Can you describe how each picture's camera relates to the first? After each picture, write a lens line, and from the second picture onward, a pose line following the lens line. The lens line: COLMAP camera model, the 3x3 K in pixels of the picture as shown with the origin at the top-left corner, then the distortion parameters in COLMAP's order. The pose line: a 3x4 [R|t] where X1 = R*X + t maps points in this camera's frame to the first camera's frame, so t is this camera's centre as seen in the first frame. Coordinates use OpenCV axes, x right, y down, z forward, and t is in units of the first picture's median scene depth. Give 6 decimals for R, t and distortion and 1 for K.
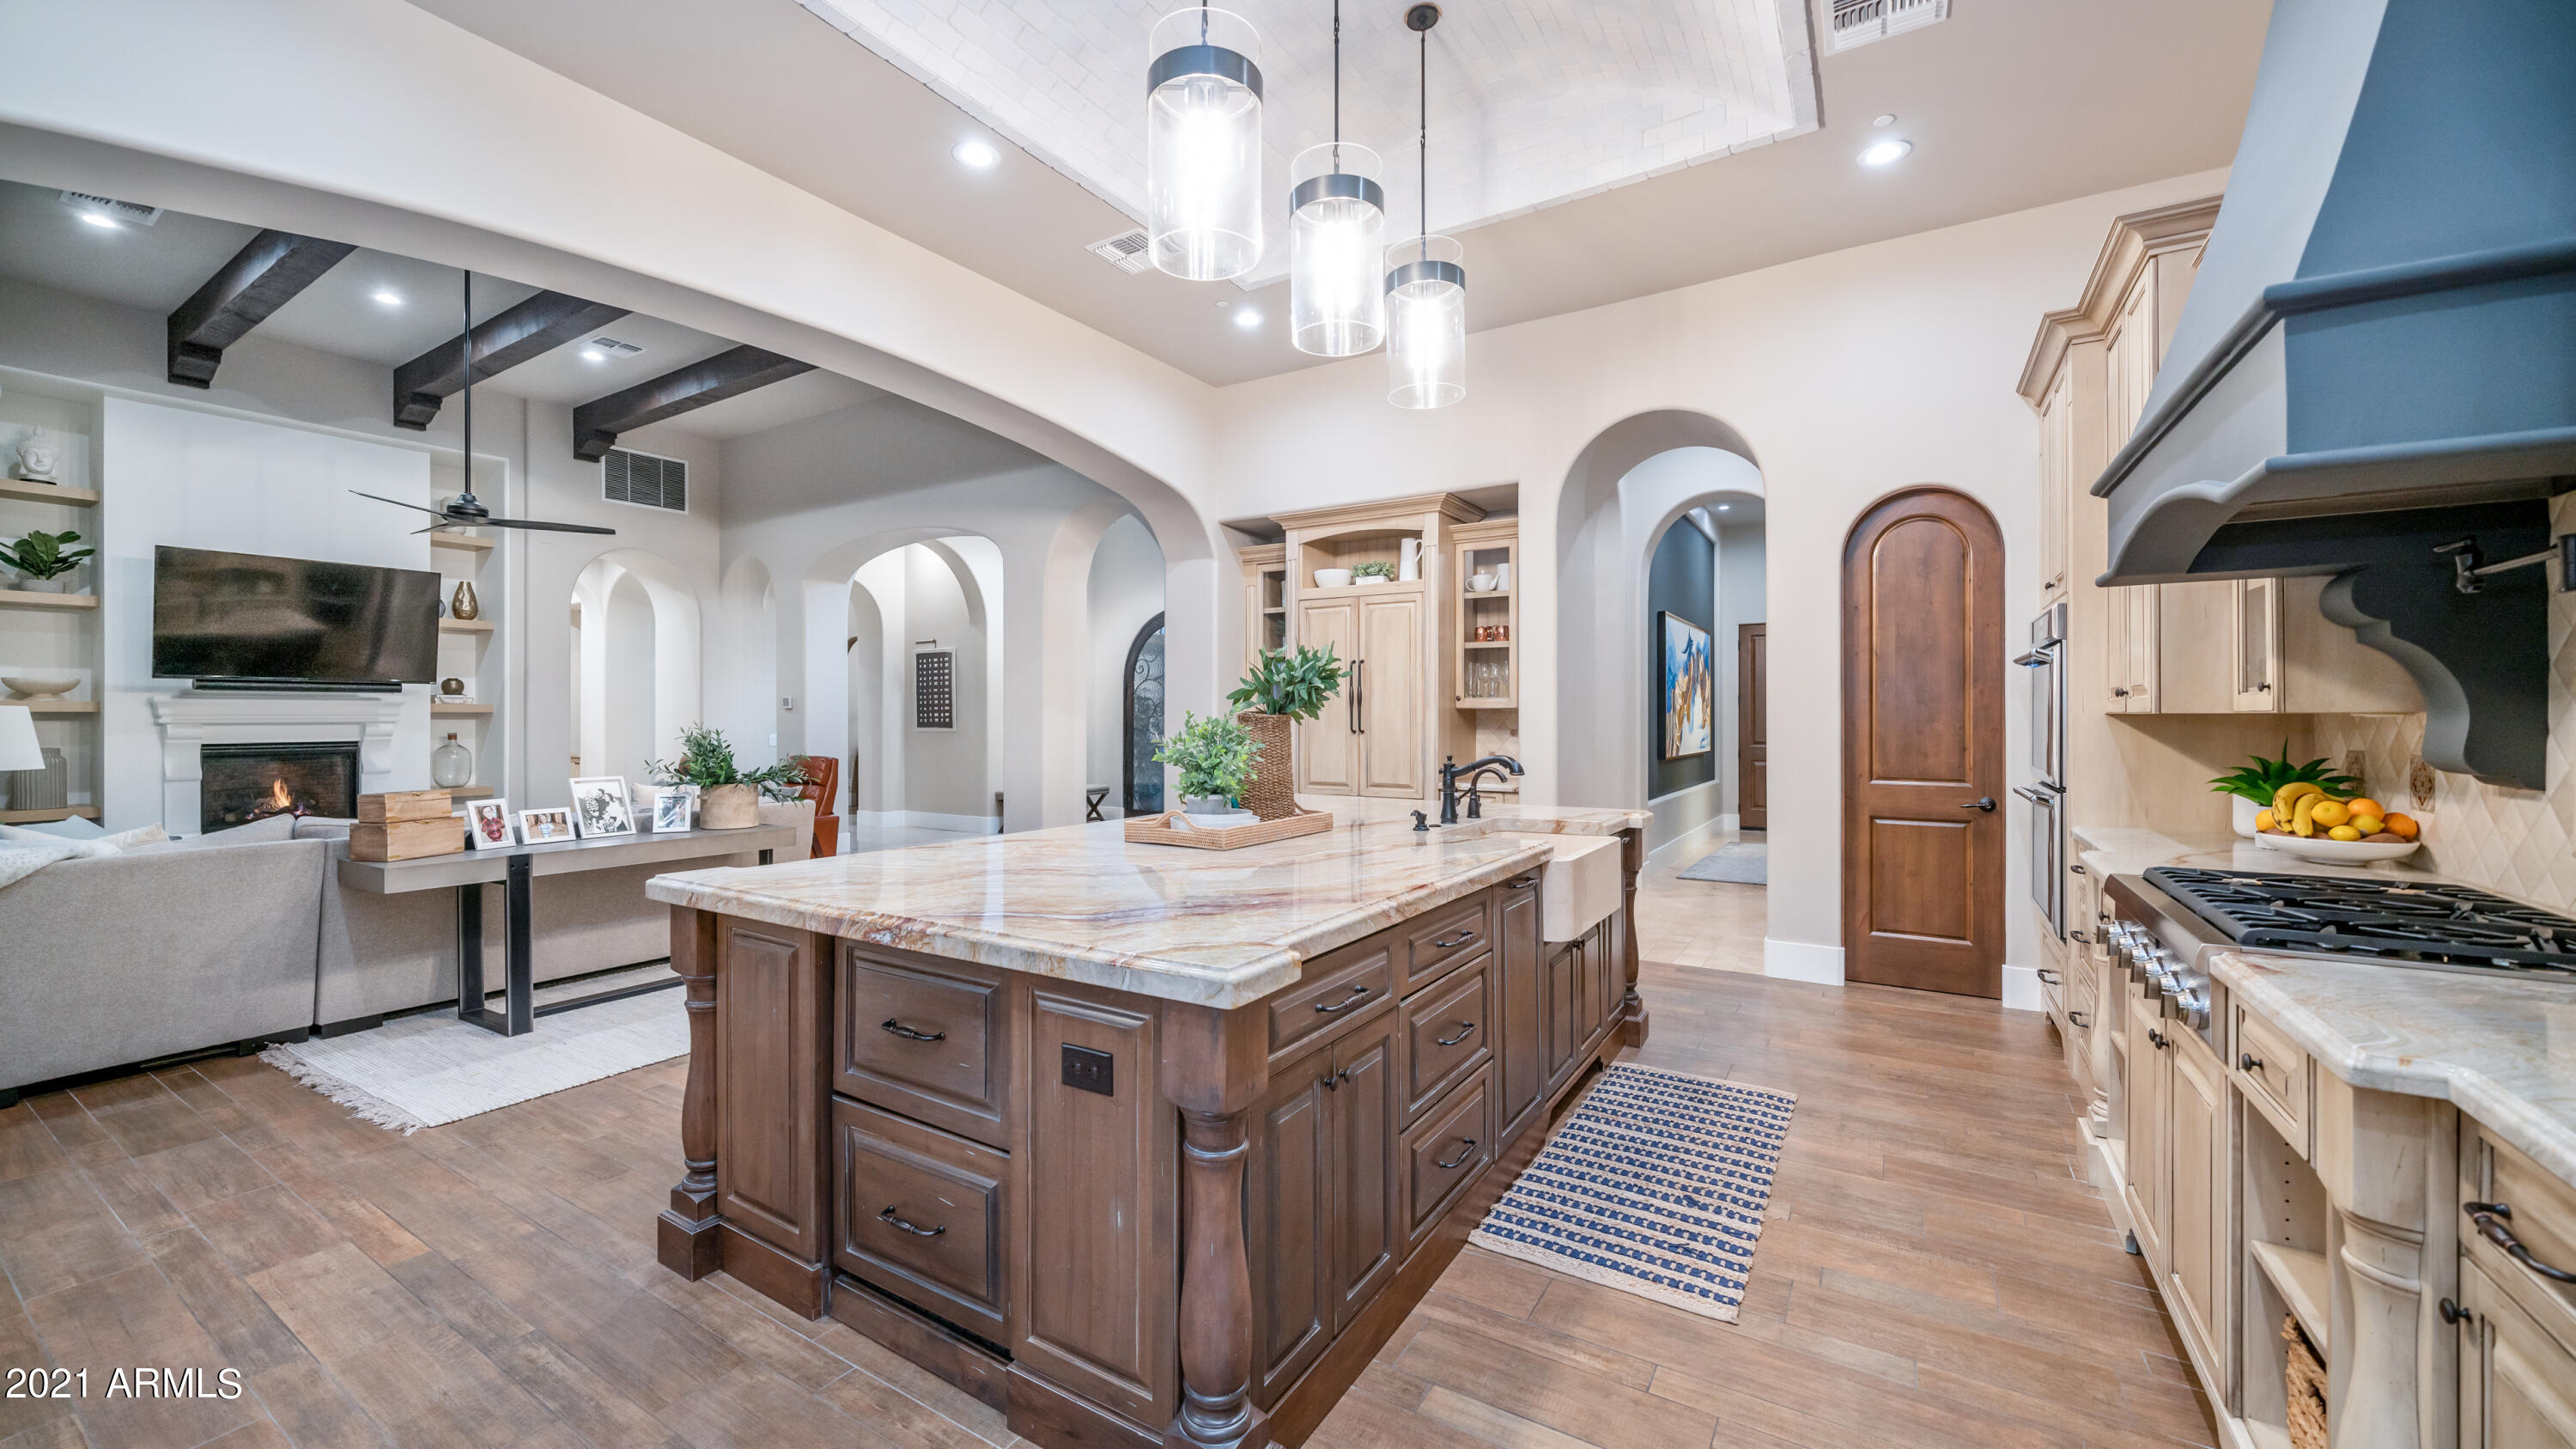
lens RADIAL K [[992.4, 0, 1273.3], [0, 992.4, 714.1], [0, 0, 1]] dist [-0.001192, -0.000167]
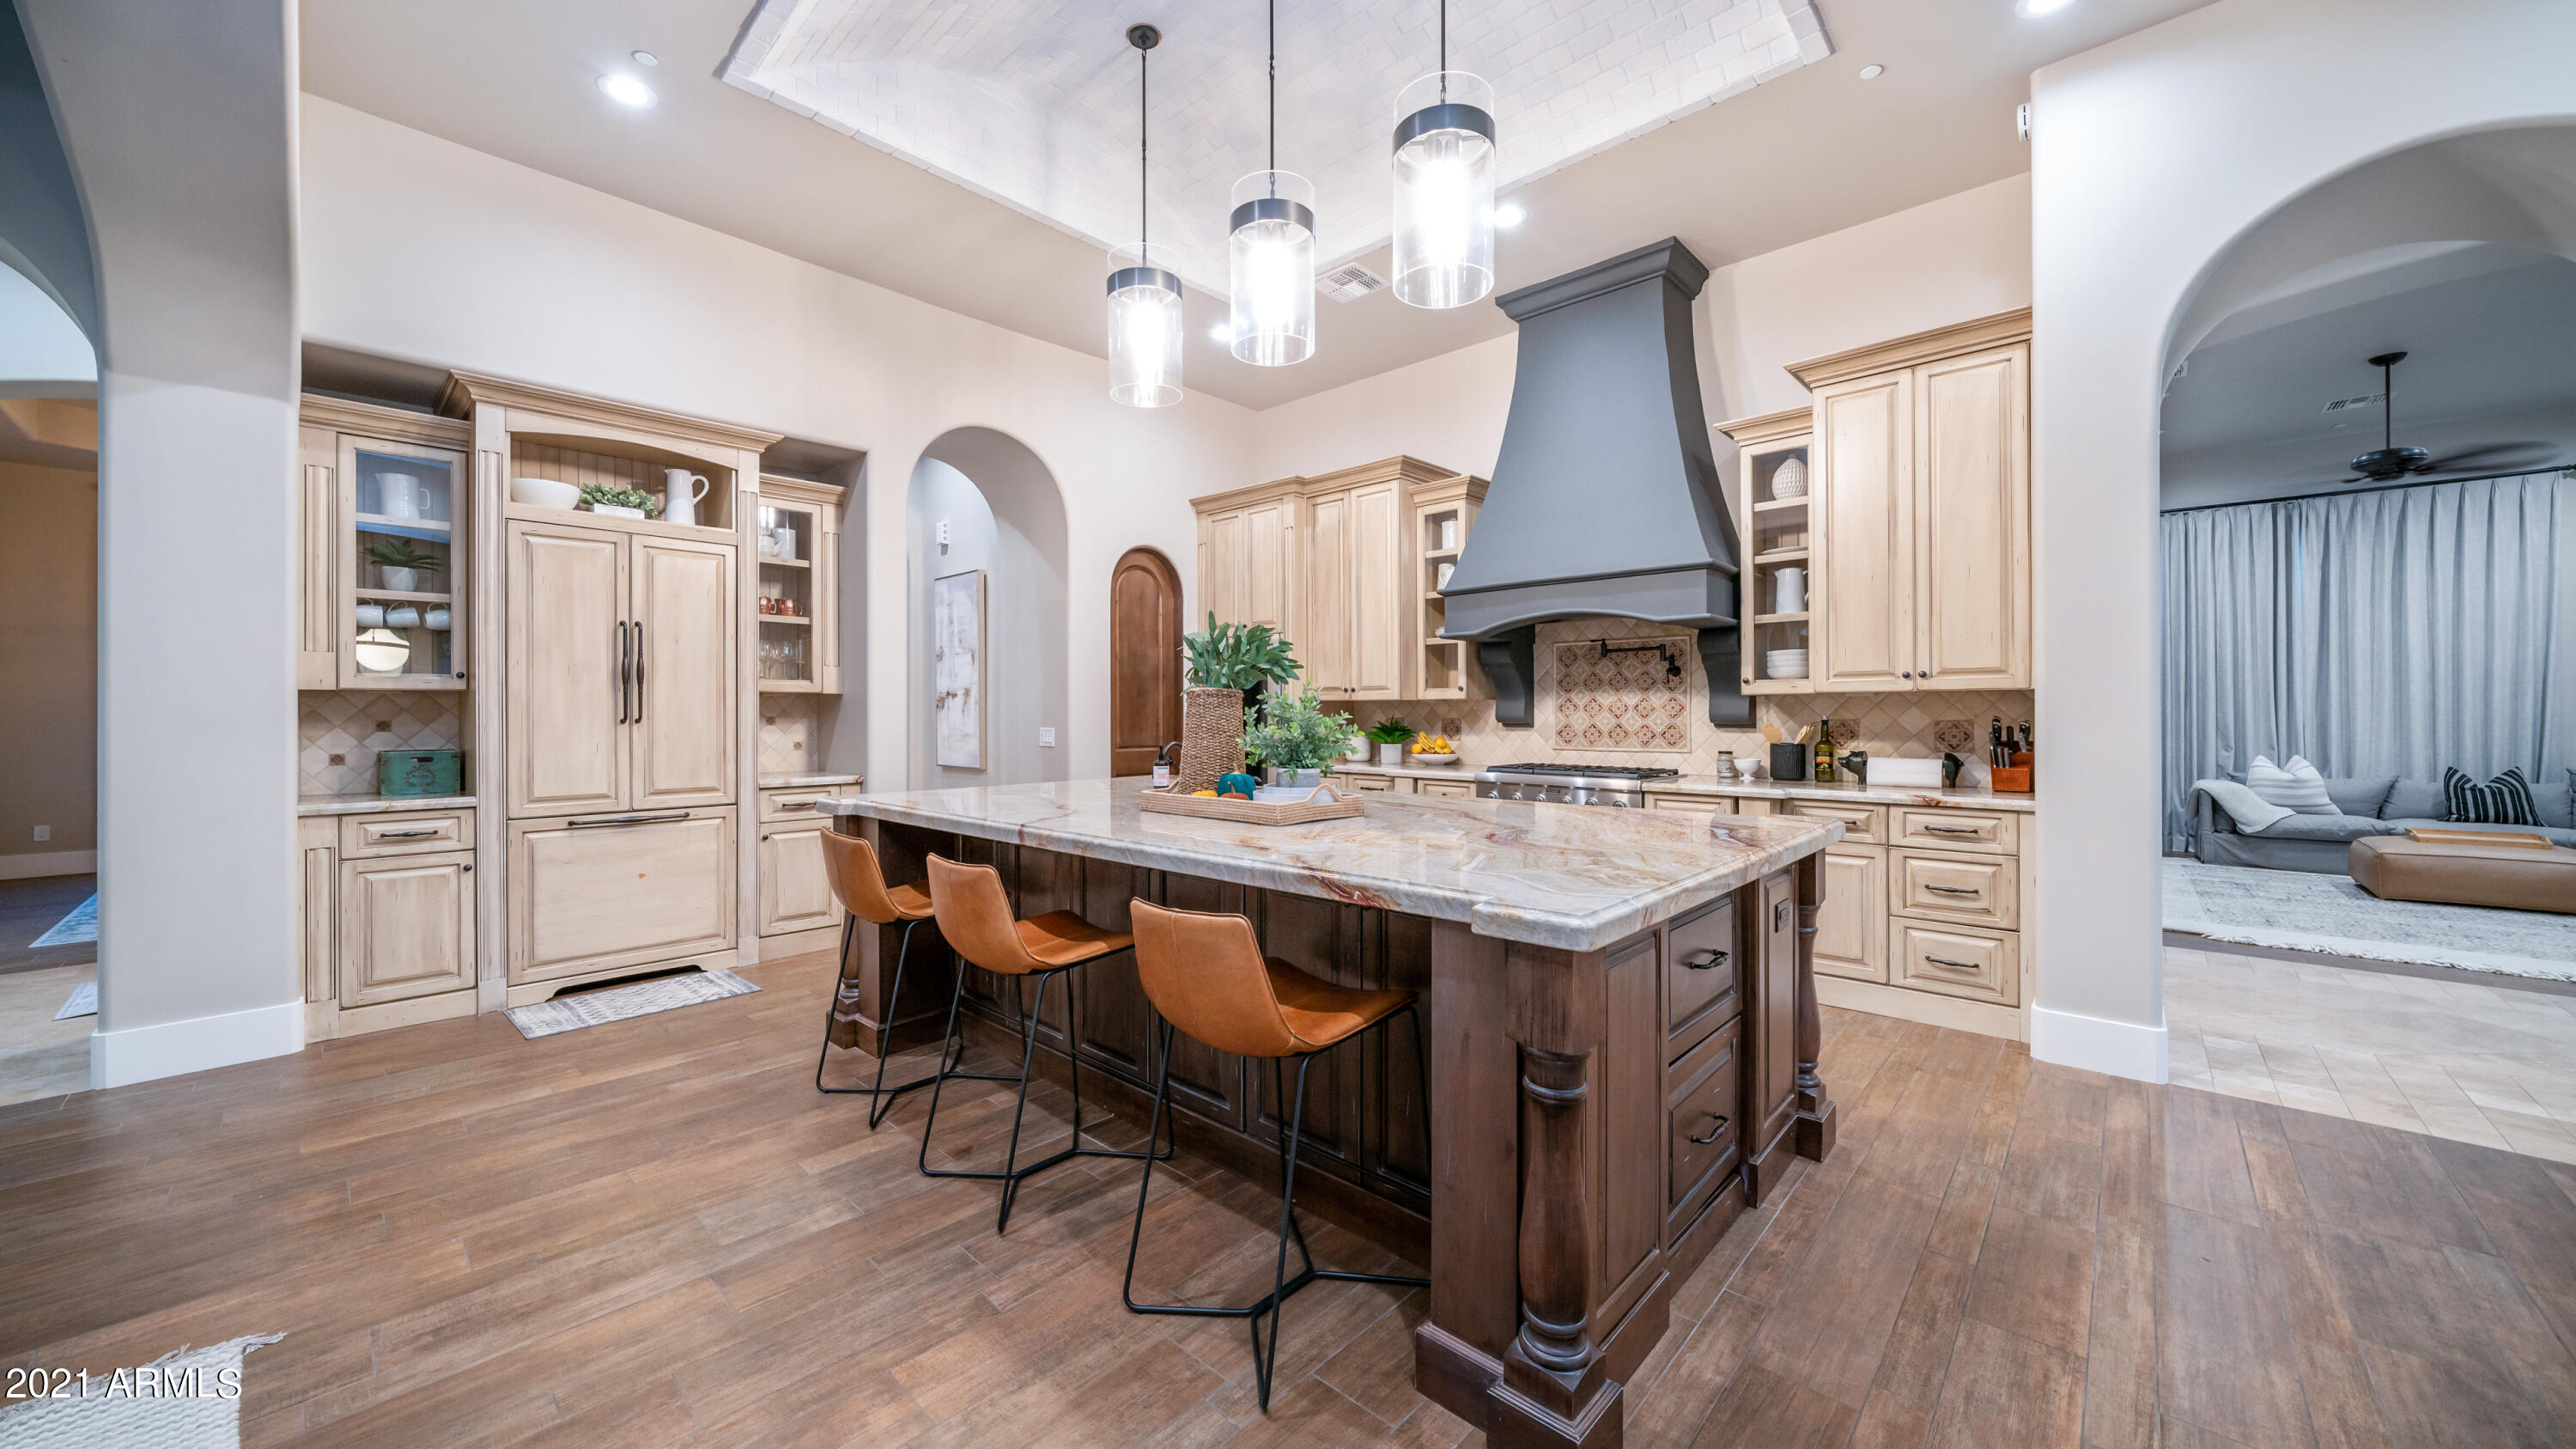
lens RADIAL K [[911.9, 0, 1274.6], [0, 911.9, 713.7], [0, 0, 1]] dist [-0.005545, 0.000041]
pose [[0.187770, -0.001002, 0.982212, -0.916371], [0.000574, 0.999999, 0.000910, 0.023034], [-0.982213, 0.000393, 0.187771, 0.802361]]
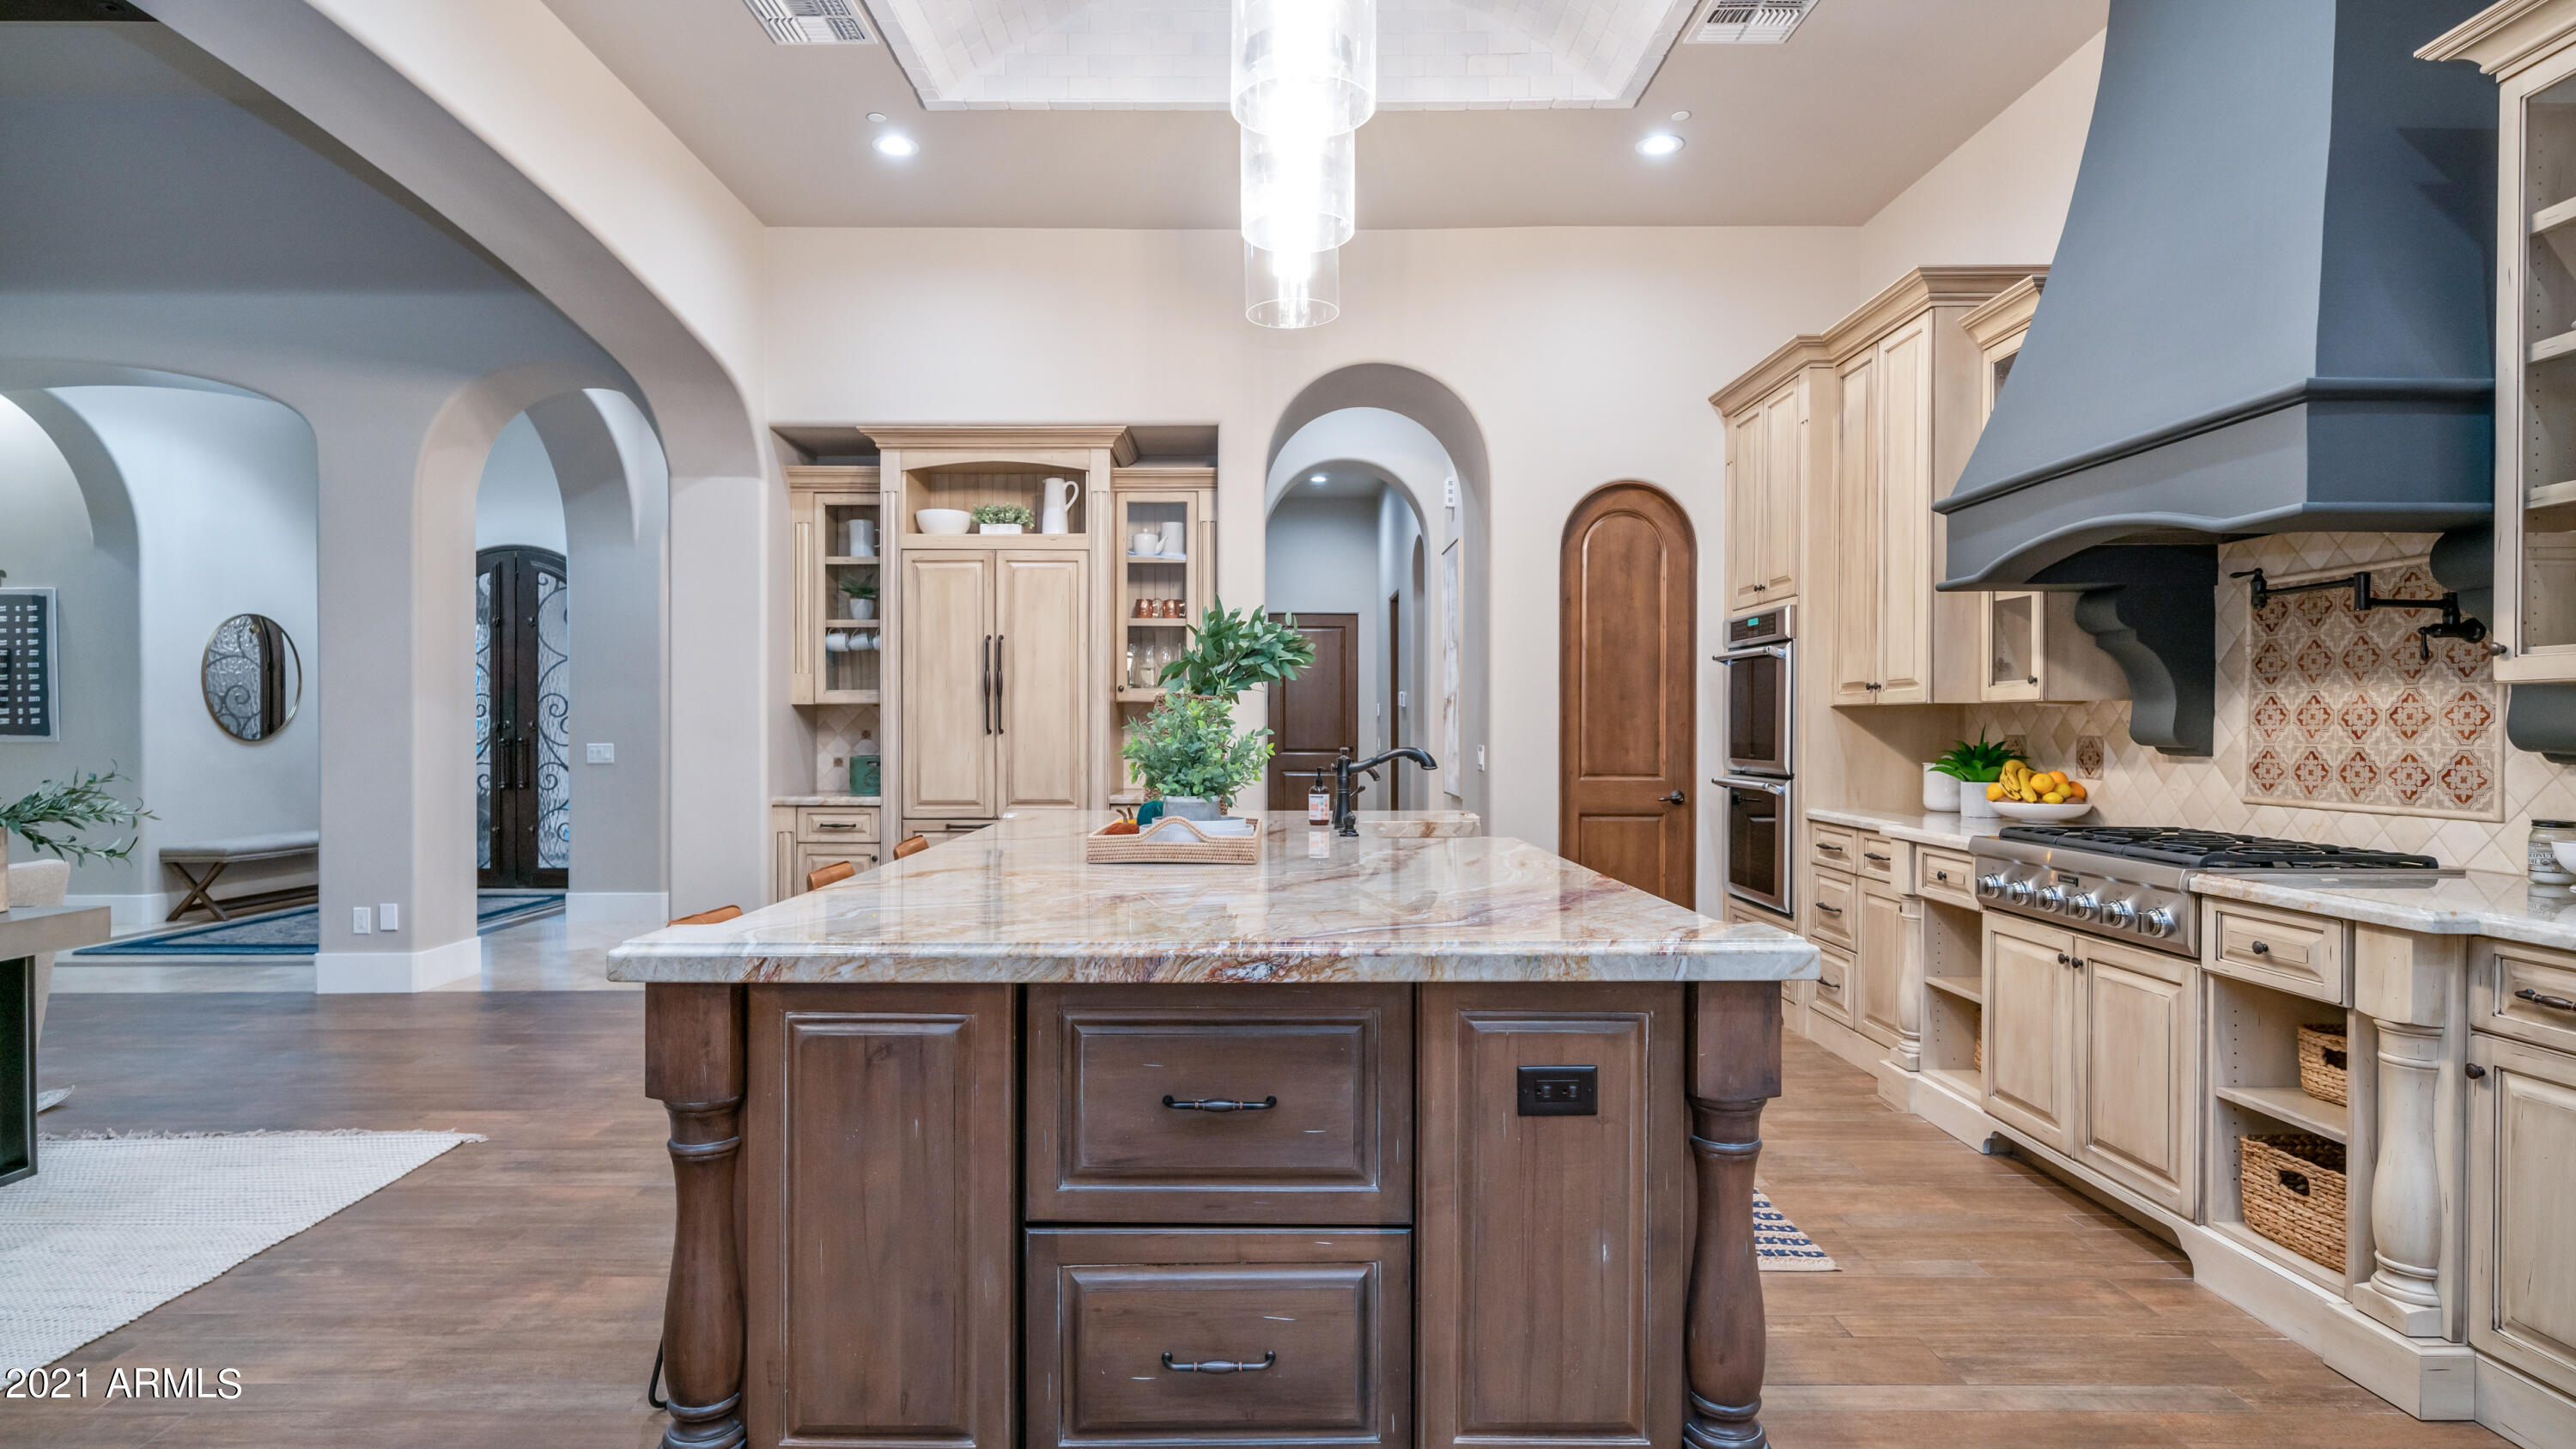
lens RADIAL K [[1326.2, 0, 1270.7], [0, 1326.2, 739.6], [0, 0, 1]] dist [0.004863, 0.000772]
pose [[0.841583, -0.003915, 0.540114, -0.536624], [-0.002261, 0.999939, 0.010771, 0.024136], [-0.540124, -0.010286, 0.841523, 0.095299]]
